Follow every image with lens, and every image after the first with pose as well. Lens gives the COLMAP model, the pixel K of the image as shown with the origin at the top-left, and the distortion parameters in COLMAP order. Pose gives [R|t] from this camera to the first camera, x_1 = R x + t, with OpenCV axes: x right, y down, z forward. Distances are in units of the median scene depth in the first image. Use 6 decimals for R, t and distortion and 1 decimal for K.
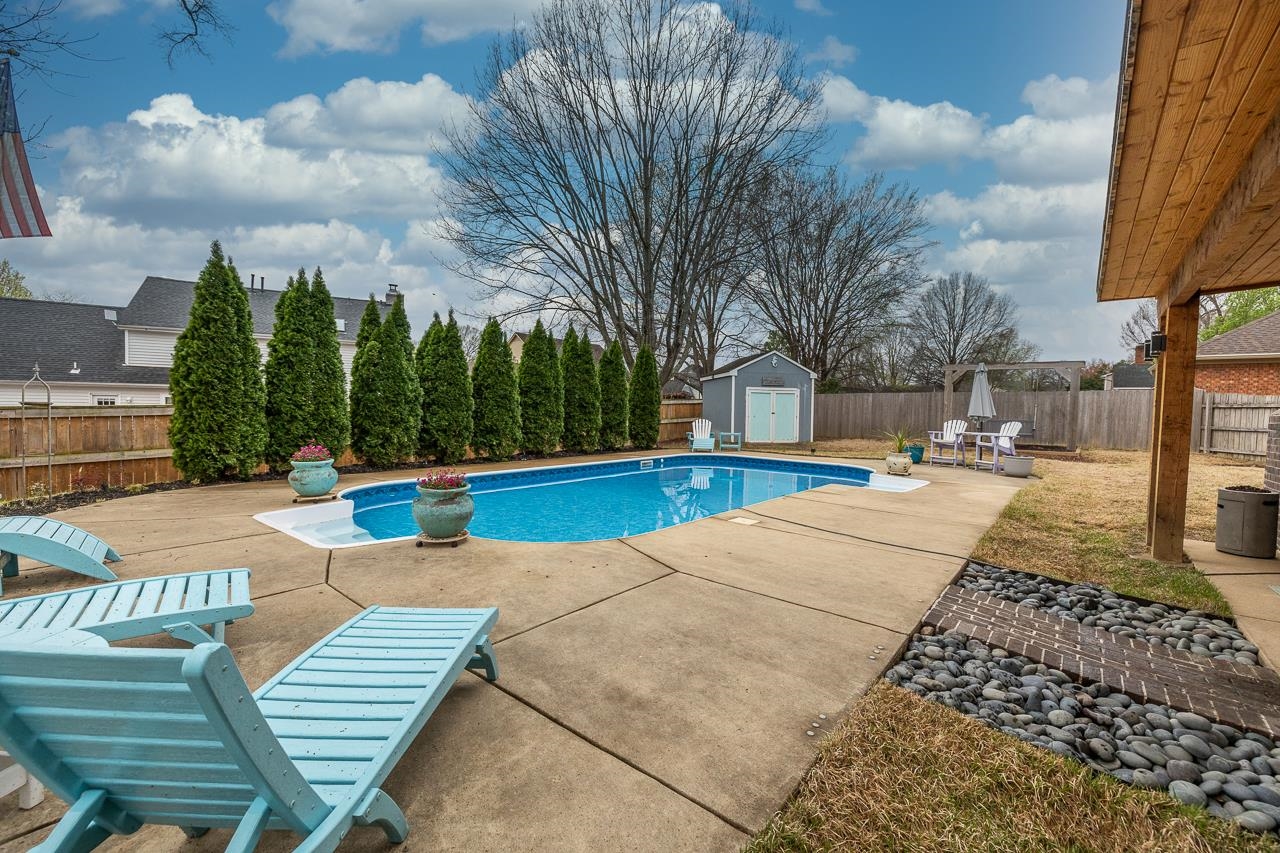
lens RADIAL K [[533.6, 0, 642.6], [0, 533.6, 428.0], [0, 0, 1]] dist [-0.000708, -0.000096]
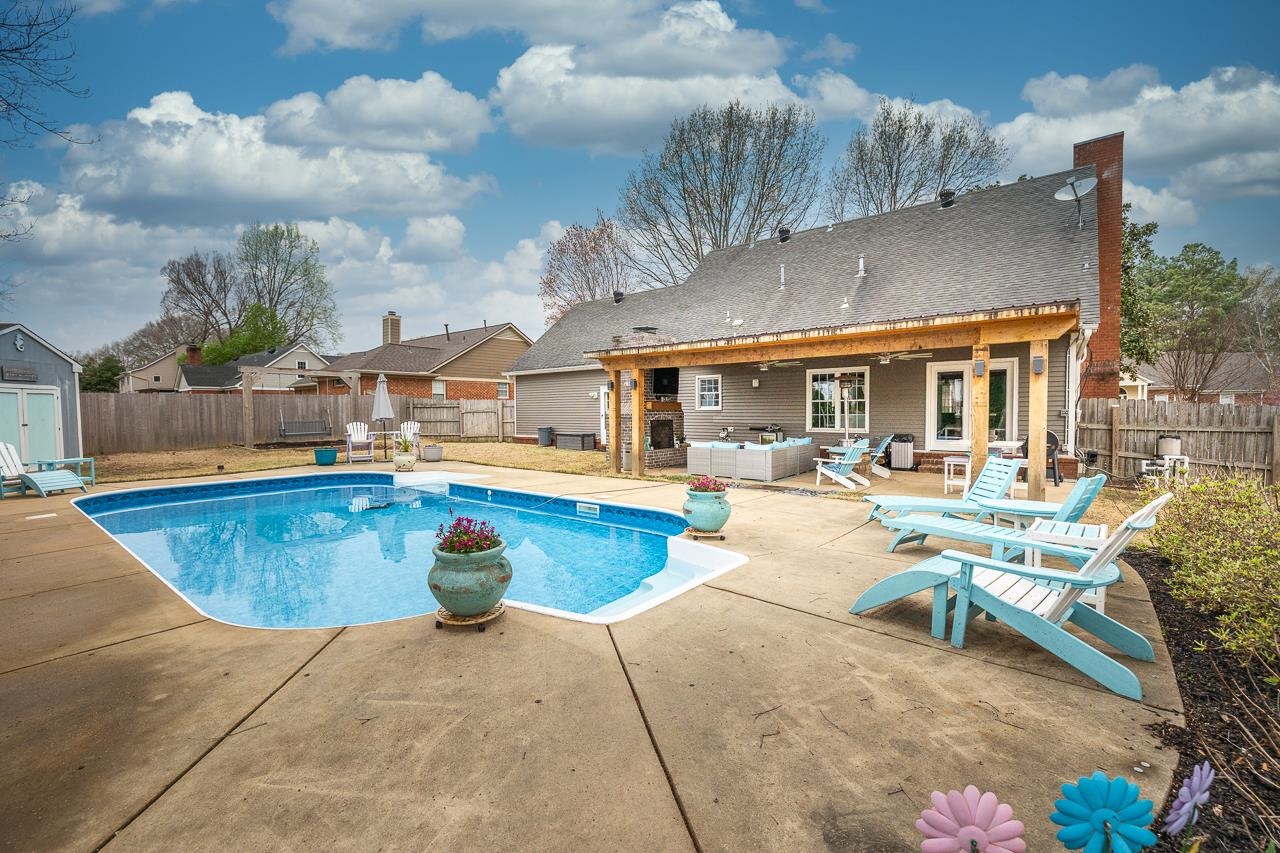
lens RADIAL K [[533.6, 0, 642.6], [0, 533.6, 428.0], [0, 0, 1]] dist [-0.000708, -0.000096]
pose [[-0.010160, -0.053648, 0.998508, -0.401026], [0.045165, 0.997516, 0.054055, -0.026540], [-0.998928, 0.045647, -0.007711, 0.292776]]
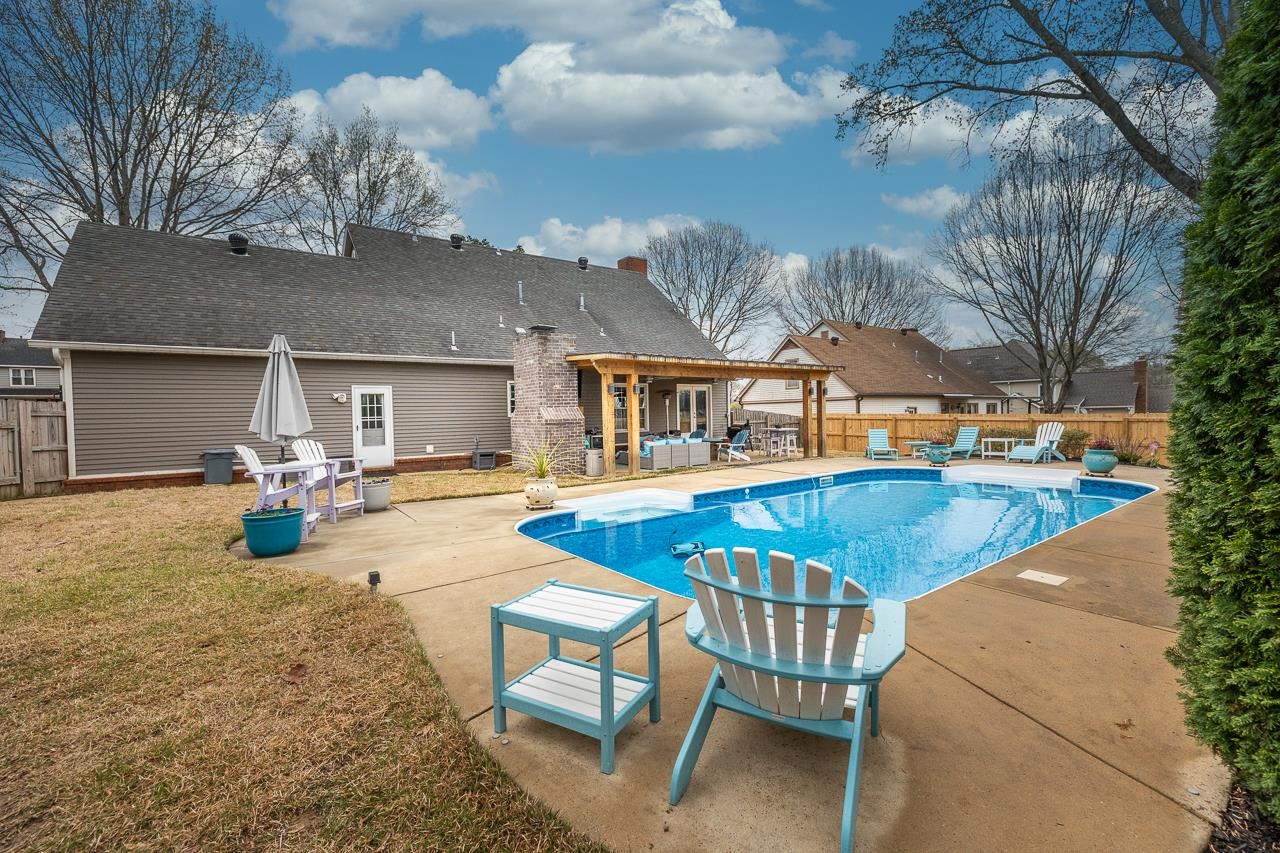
lens RADIAL K [[533.6, 0, 642.6], [0, 533.6, 428.0], [0, 0, 1]] dist [-0.000708, -0.000096]
pose [[-0.968800, -0.005546, 0.247783, 0.097616], [0.011350, 0.997708, 0.066709, -0.041214], [-0.247585, 0.067440, -0.966516, 0.988486]]
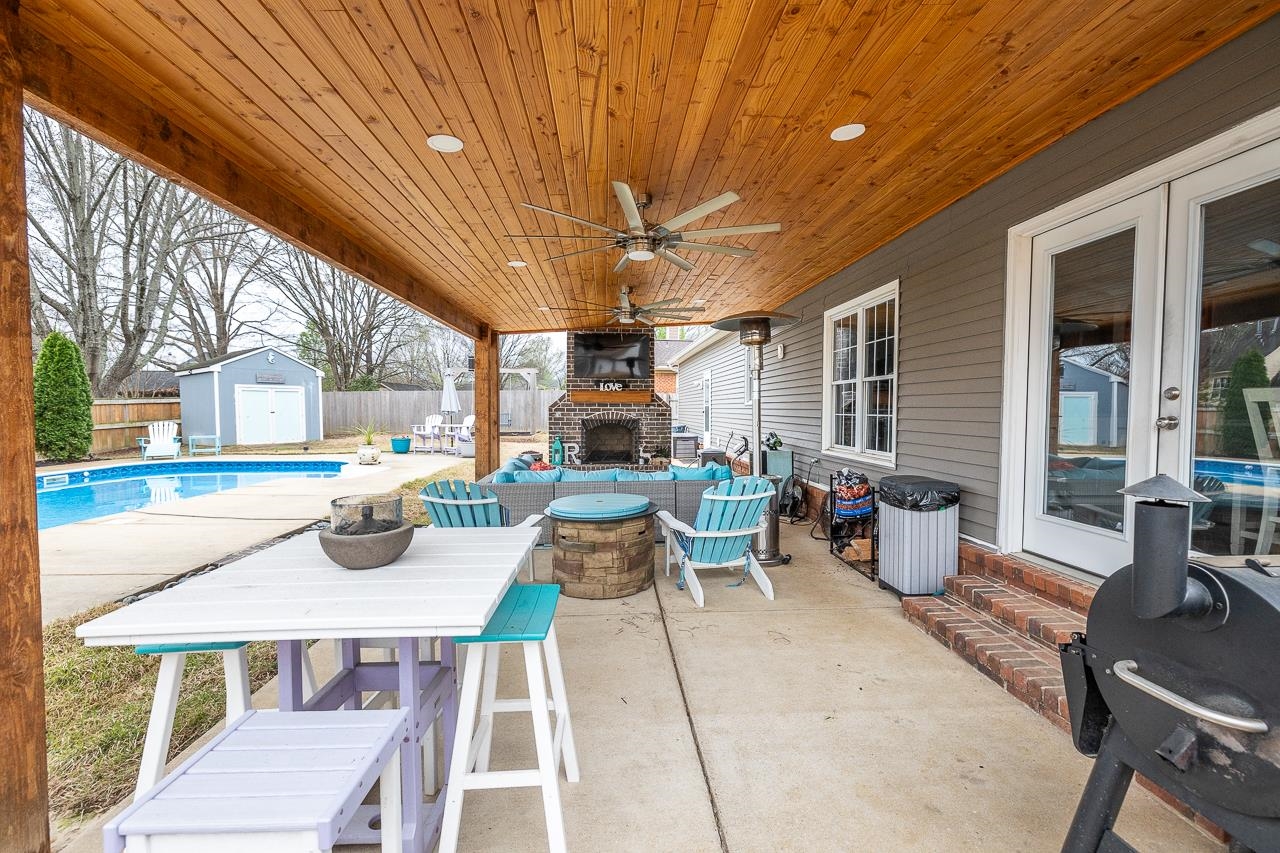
lens RADIAL K [[533.6, 0, 642.6], [0, 533.6, 428.0], [0, 0, 1]] dist [-0.000708, -0.000096]
pose [[0.724777, -0.045483, 0.687480, 0.071907], [0.039892, 0.998915, 0.024031, 0.003655], [-0.687827, 0.010008, 0.725805, -0.140735]]
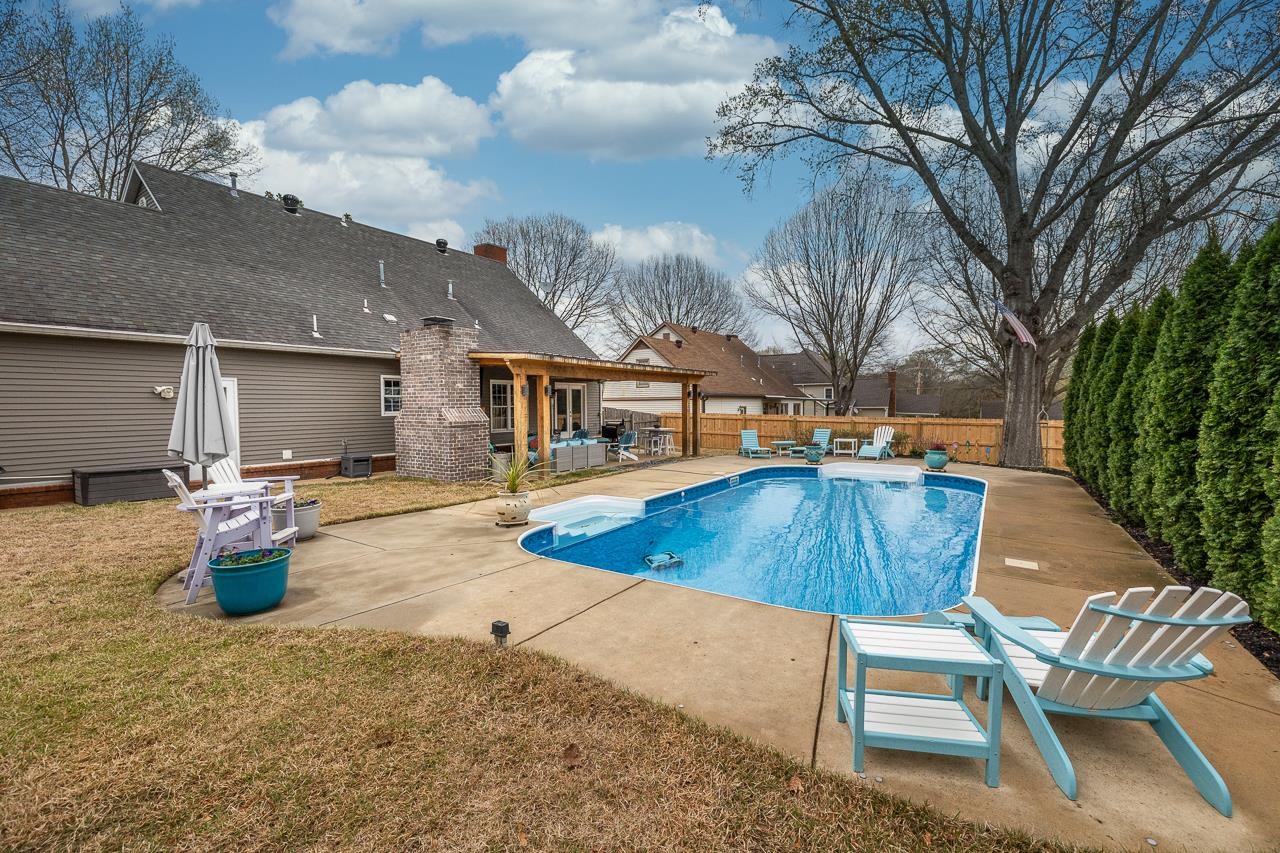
lens RADIAL K [[533.6, 0, 642.6], [0, 533.6, 428.0], [0, 0, 1]] dist [-0.000708, -0.000096]
pose [[-0.995540, -0.010862, -0.093714, 0.225399], [-0.018438, 0.996596, 0.080355, -0.055300], [0.092522, 0.081724, -0.992351, 0.998507]]
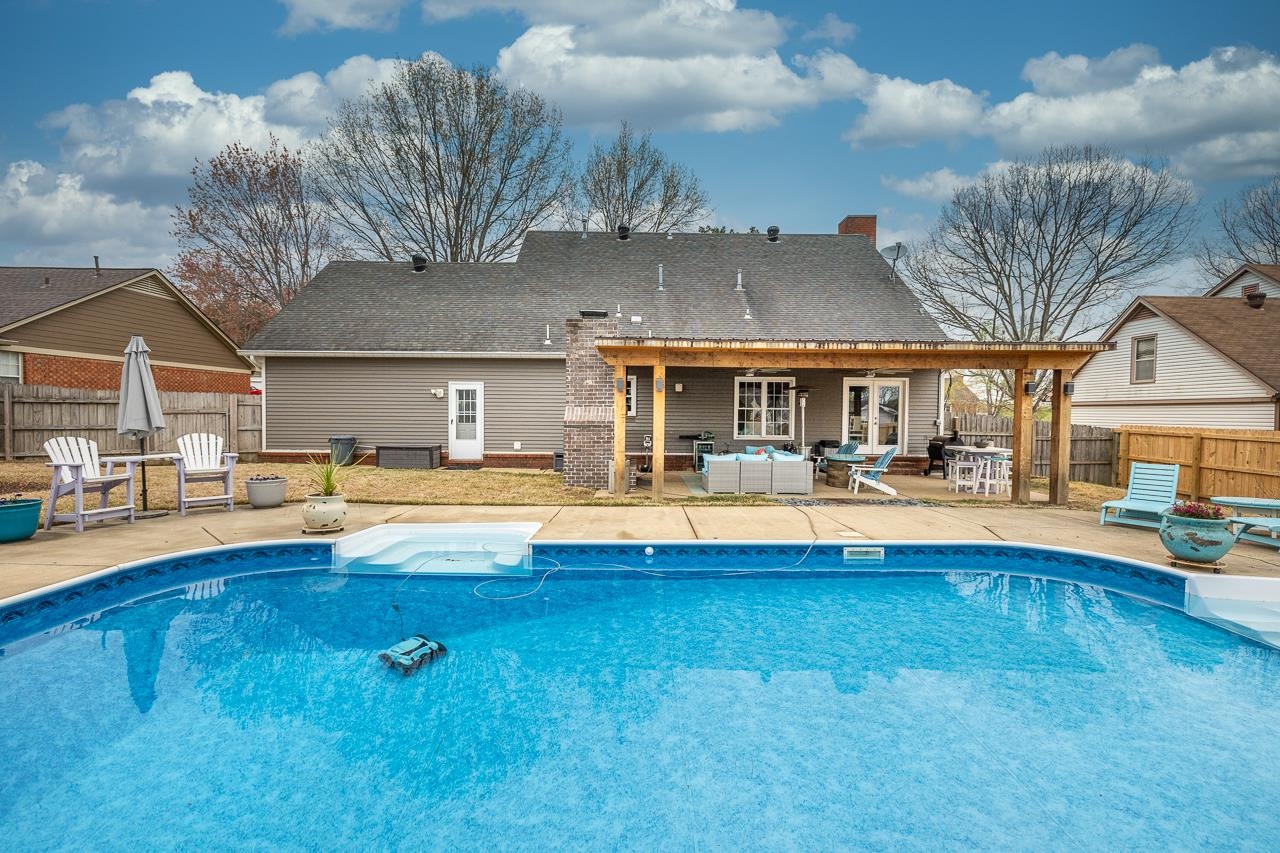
lens RADIAL K [[533.6, 0, 642.6], [0, 533.6, 428.0], [0, 0, 1]] dist [-0.000708, -0.000096]
pose [[-0.643036, -0.049485, 0.764235, -0.119916], [0.007480, 0.997457, 0.070880, -0.040796], [-0.765799, 0.051295, -0.641031, 0.656951]]
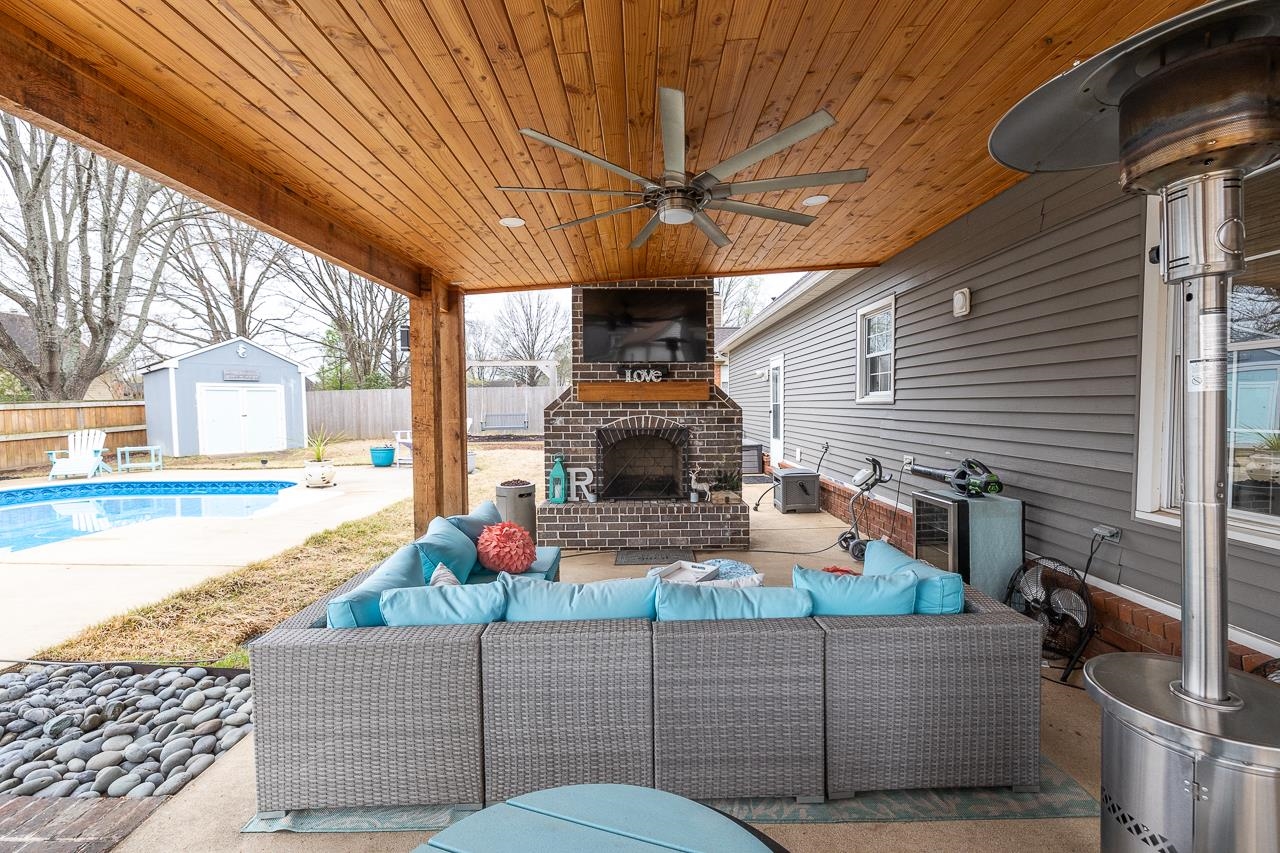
lens RADIAL K [[533.6, 0, 642.6], [0, 533.6, 428.0], [0, 0, 1]] dist [-0.000708, -0.000096]
pose [[0.768832, -0.054913, 0.637089, 0.201540], [0.048482, 0.998444, 0.027553, -0.002733], [-0.637610, 0.009704, 0.770298, 0.010051]]
